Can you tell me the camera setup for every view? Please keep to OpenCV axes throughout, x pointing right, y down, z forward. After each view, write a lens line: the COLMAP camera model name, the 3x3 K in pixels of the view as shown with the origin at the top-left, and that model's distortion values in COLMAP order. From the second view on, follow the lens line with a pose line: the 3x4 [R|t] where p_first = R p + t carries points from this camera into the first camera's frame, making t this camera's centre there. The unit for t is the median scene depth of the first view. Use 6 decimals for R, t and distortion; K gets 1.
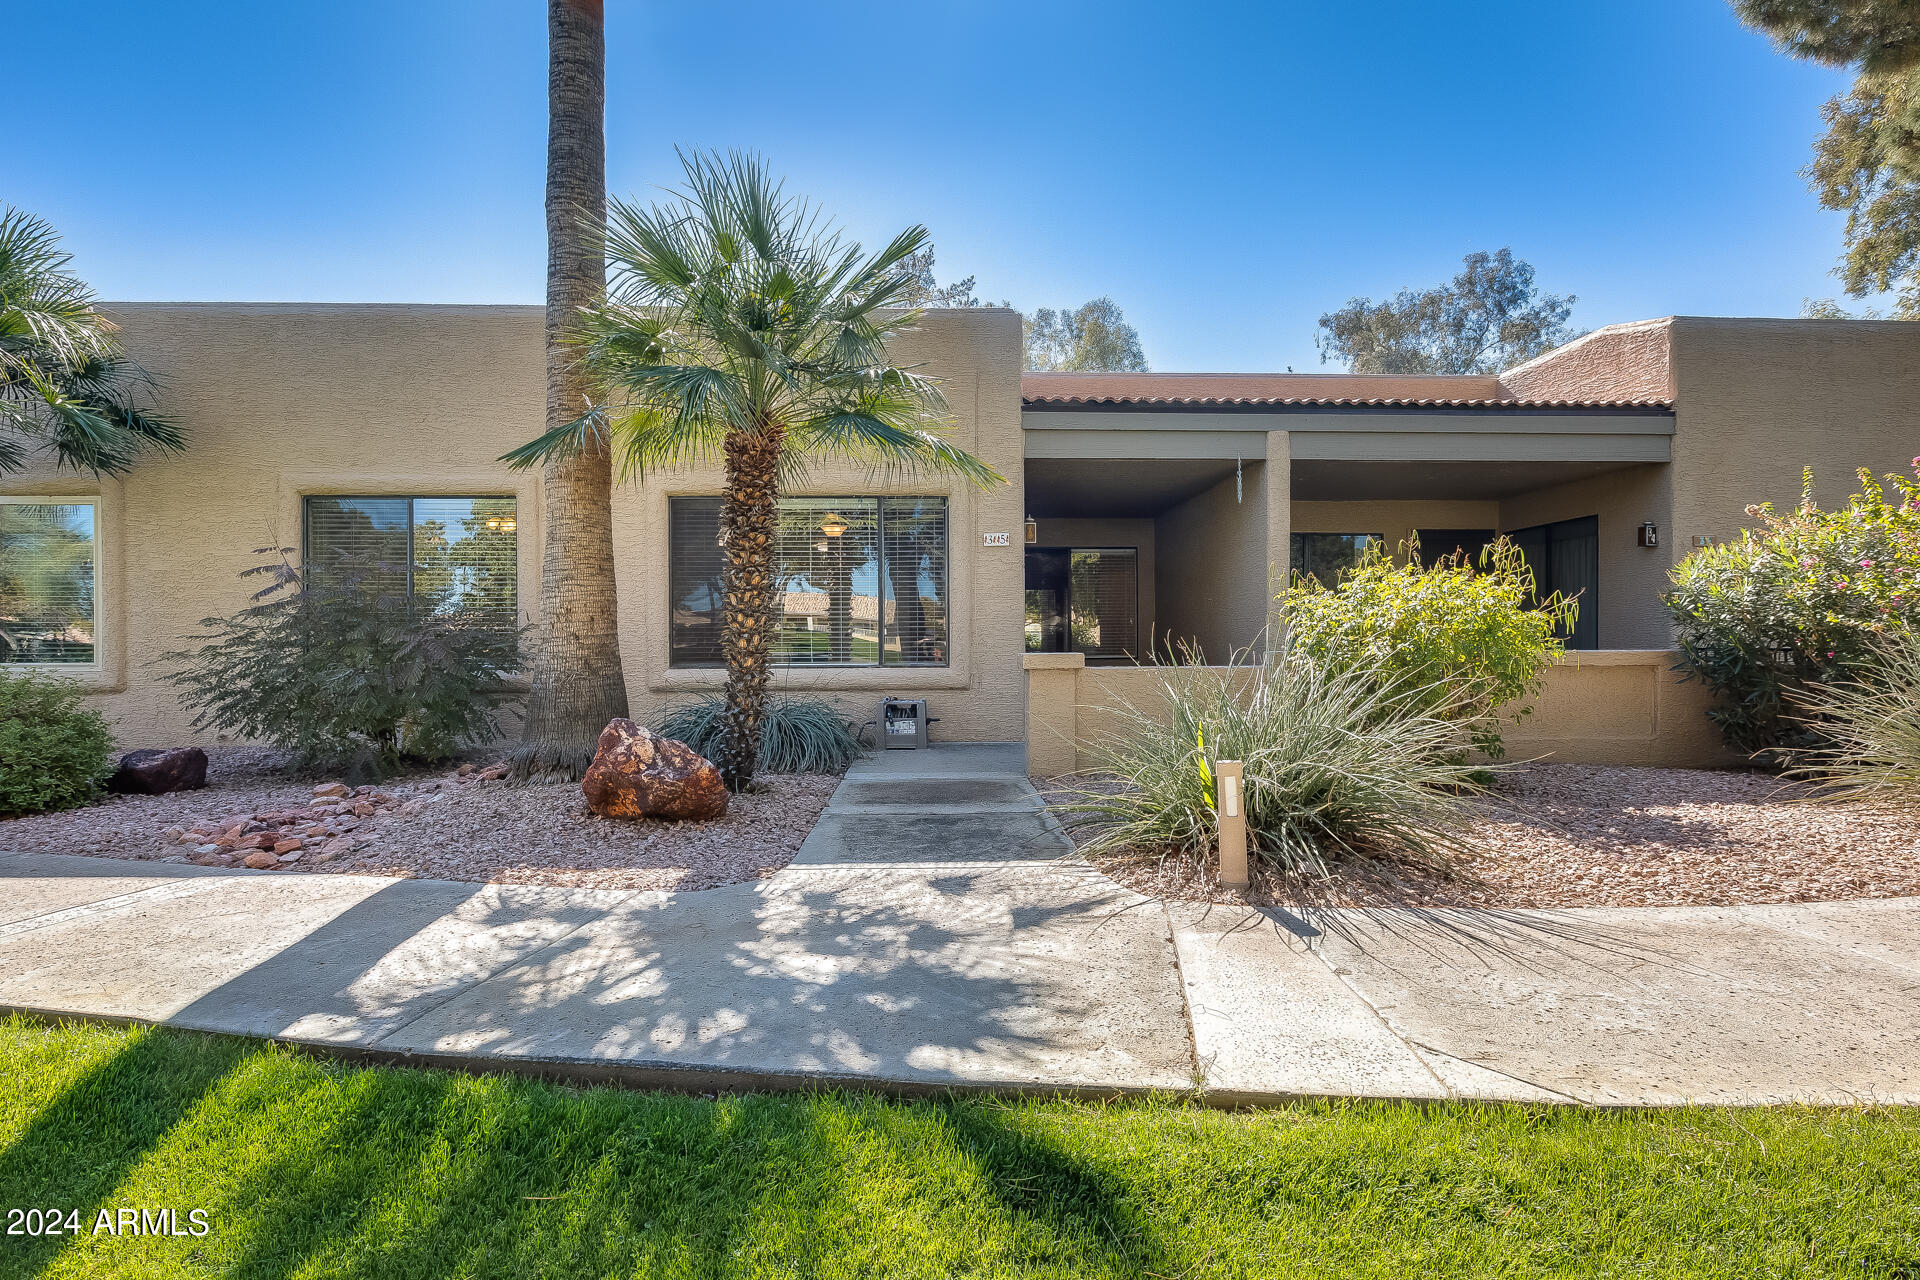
lens RADIAL K [[866.9, 0, 960.7], [0, 866.9, 646.9], [0, 0, 1]] dist [-0.004308, -0.000461]
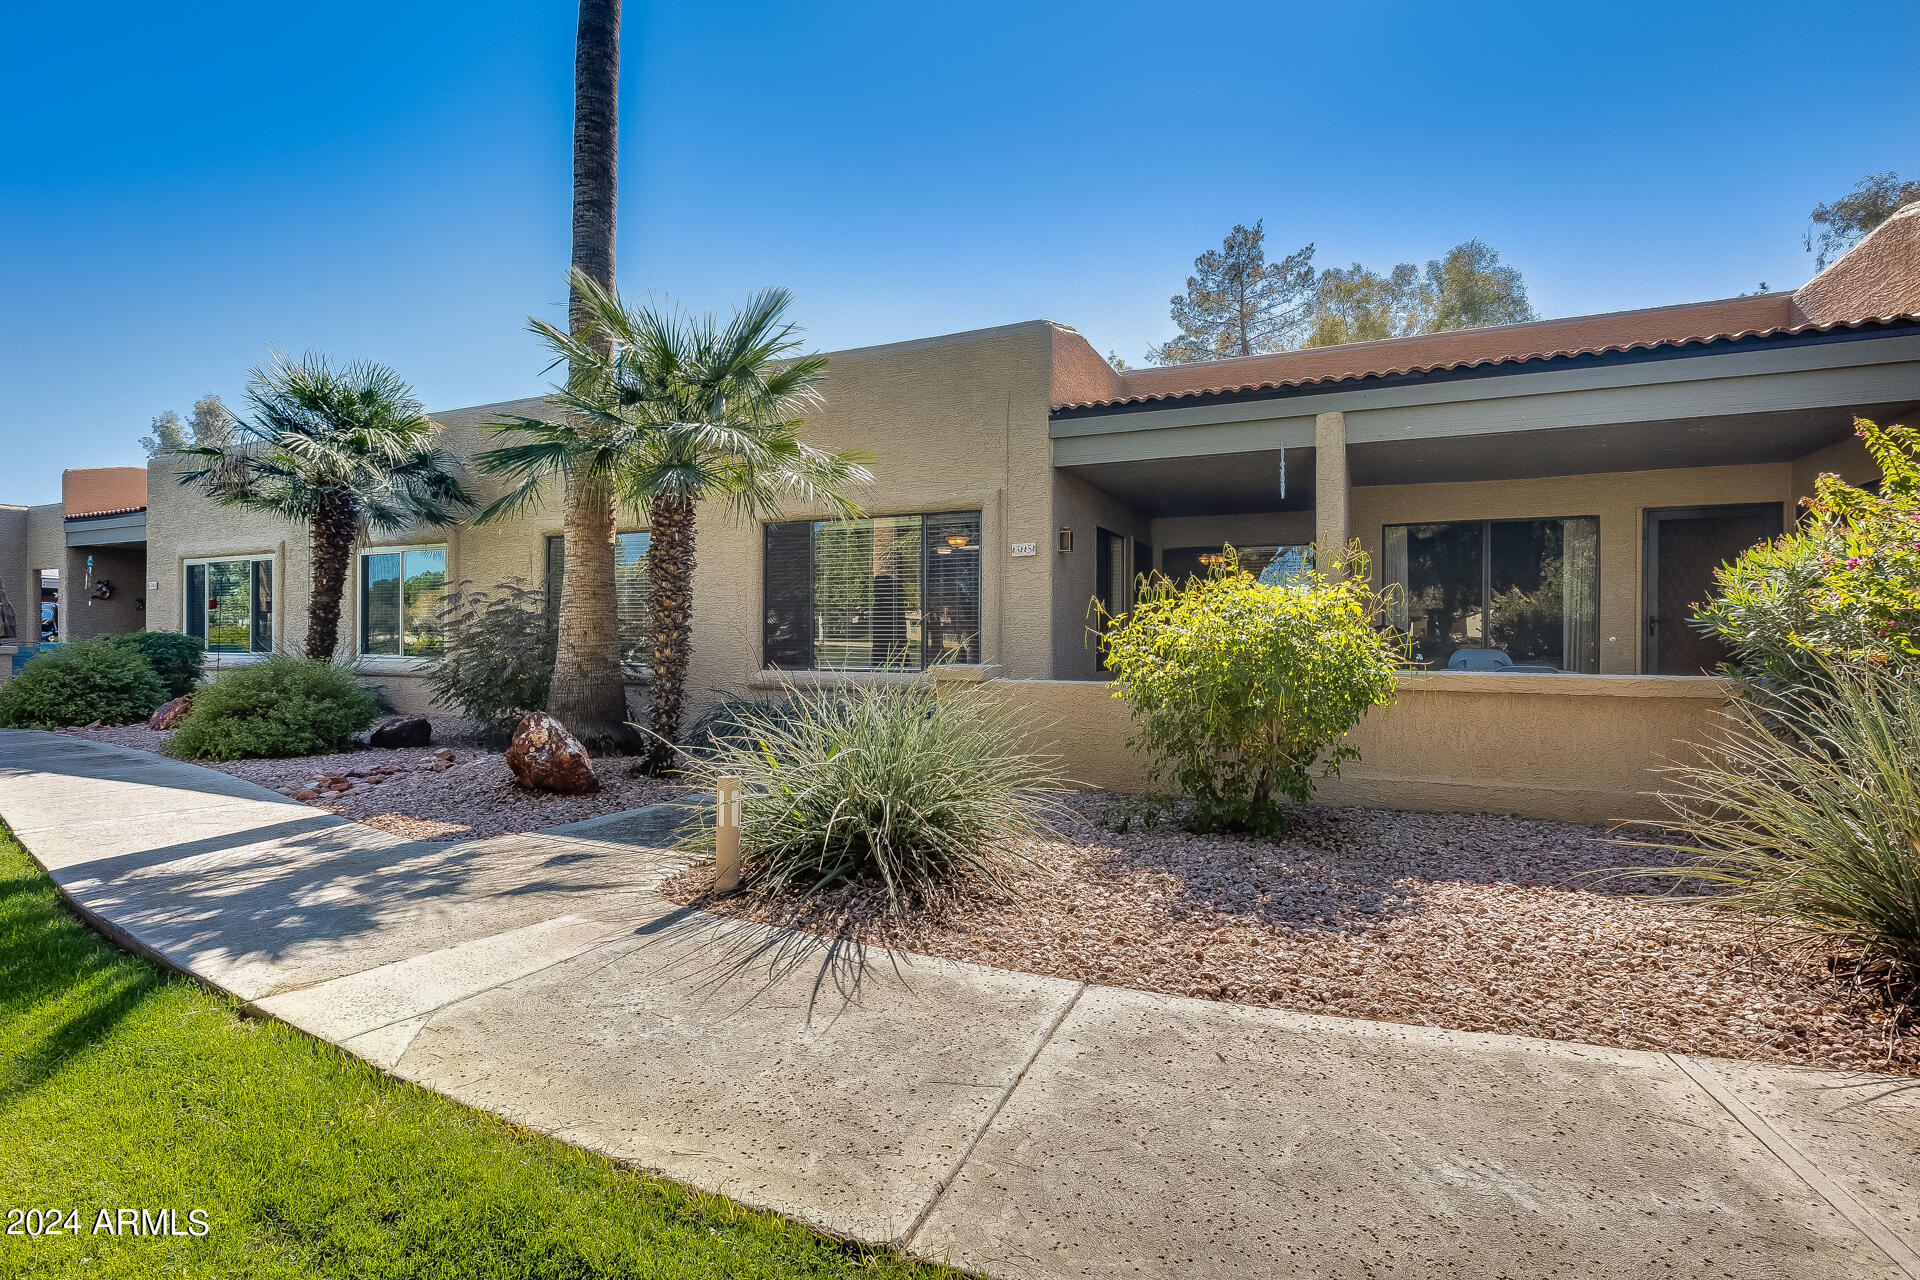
lens RADIAL K [[866.9, 0, 958.7], [0, 866.9, 636.6], [0, 0, 1]] dist [-0.004308, -0.000461]
pose [[0.901450, 0.006026, -0.432842, 0.412937], [-0.008367, 0.999959, -0.003504, -0.017803], [0.432803, 0.006780, 0.901463, 0.051247]]
